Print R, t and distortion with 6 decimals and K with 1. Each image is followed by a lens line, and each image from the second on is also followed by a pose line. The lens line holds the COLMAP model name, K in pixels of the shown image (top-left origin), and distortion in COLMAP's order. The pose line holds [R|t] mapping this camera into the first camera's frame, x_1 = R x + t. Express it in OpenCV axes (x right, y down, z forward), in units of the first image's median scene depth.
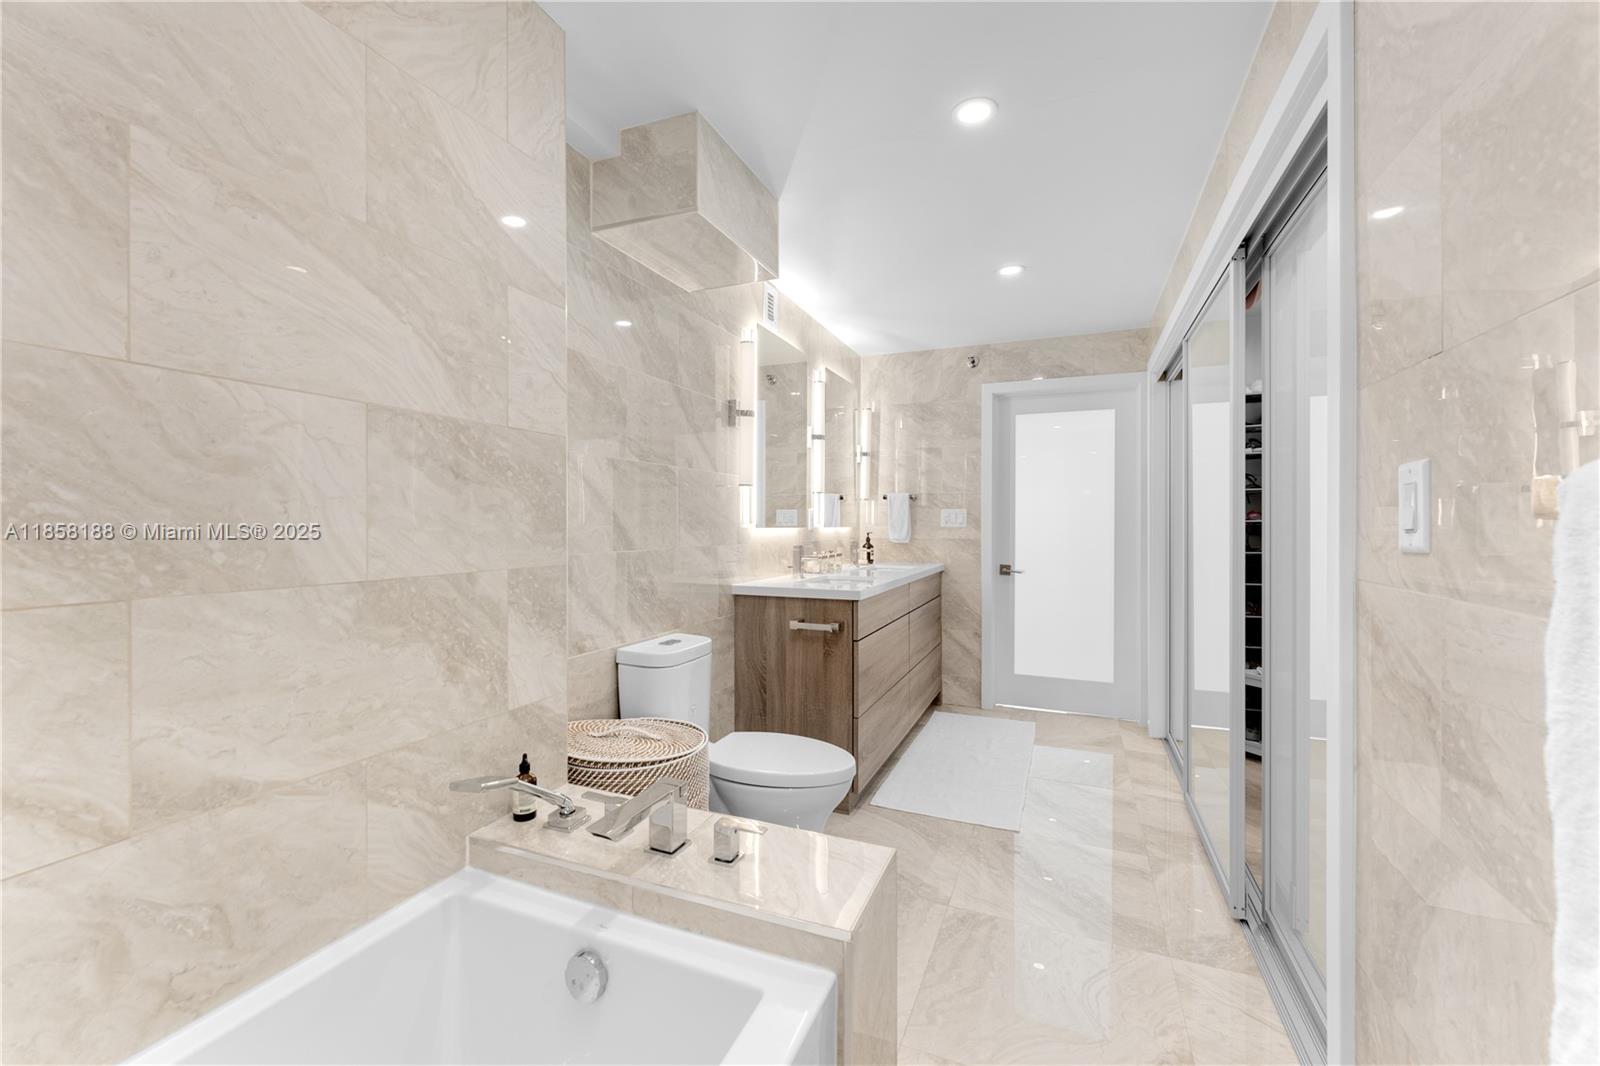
lens RADIAL K [[651.0, 0, 798.7], [0, 651.0, 523.7], [0, 0, 1]] dist [0.000100, 0.000019]
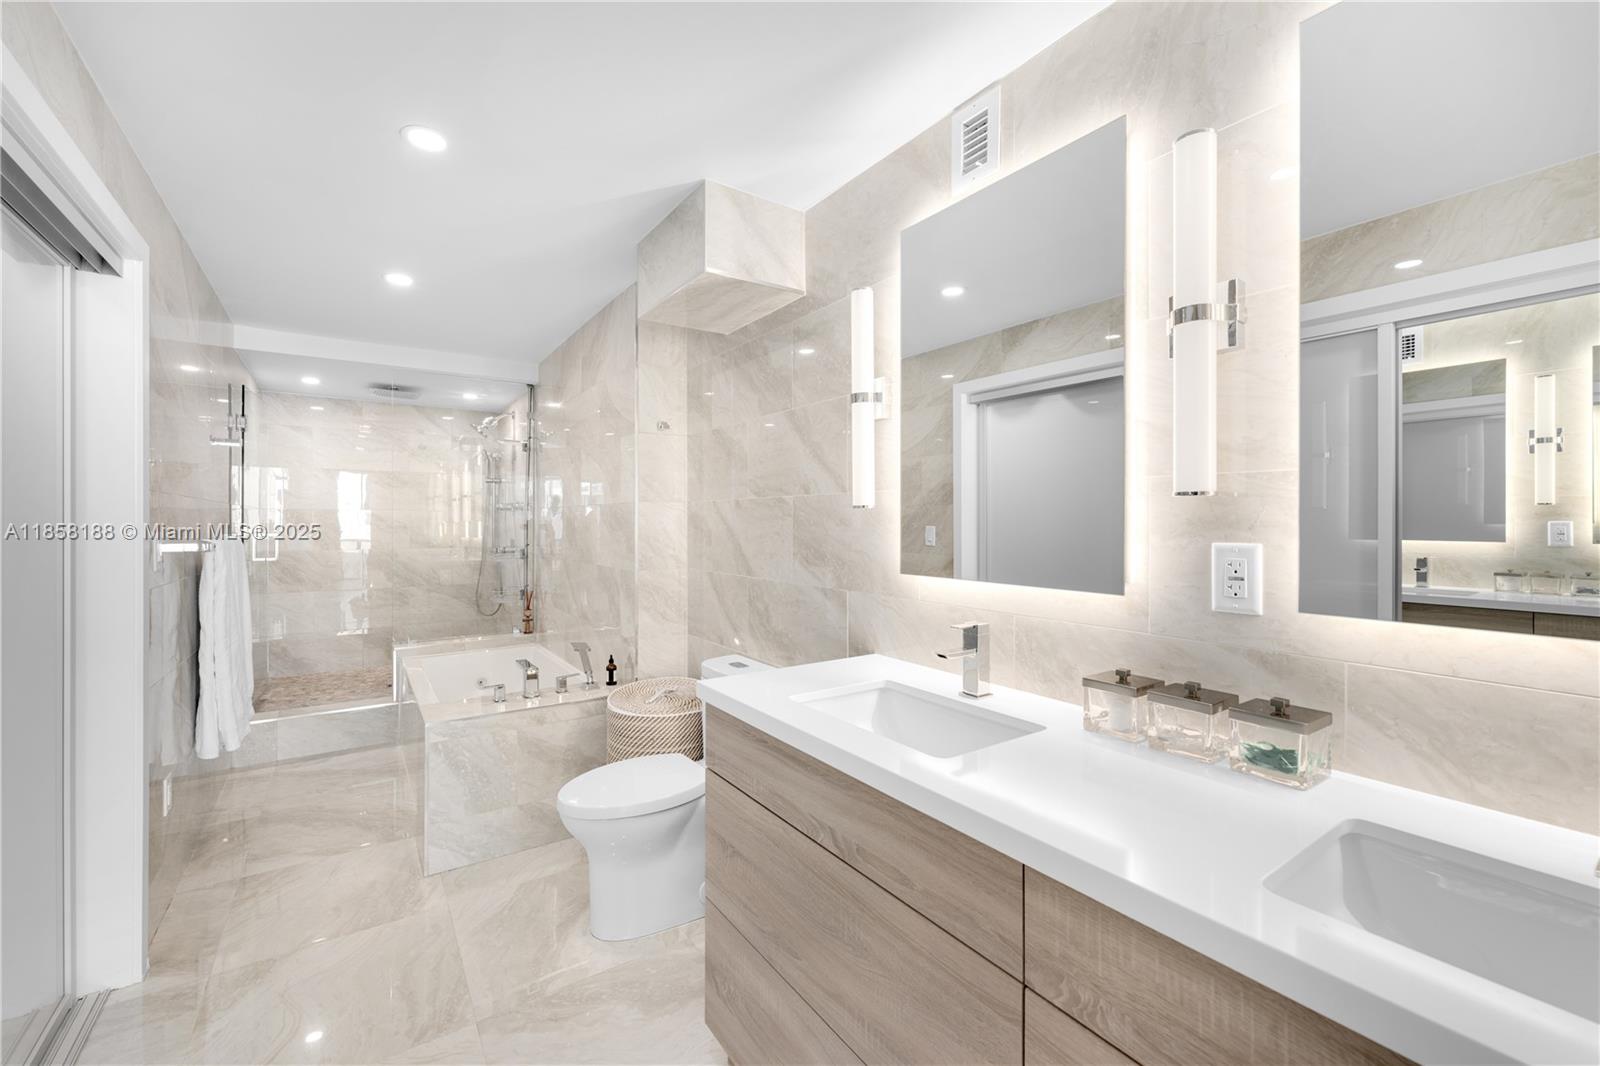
lens RADIAL K [[651.0, 0, 803.2], [0, 651.0, 529.8], [0, 0, 1]] dist [0.000100, 0.000019]
pose [[-0.534459, 0.006163, -0.845172, 0.616648], [-0.005967, 0.999921, 0.011065, -0.050629], [0.845173, 0.010957, -0.534380, 1.563488]]
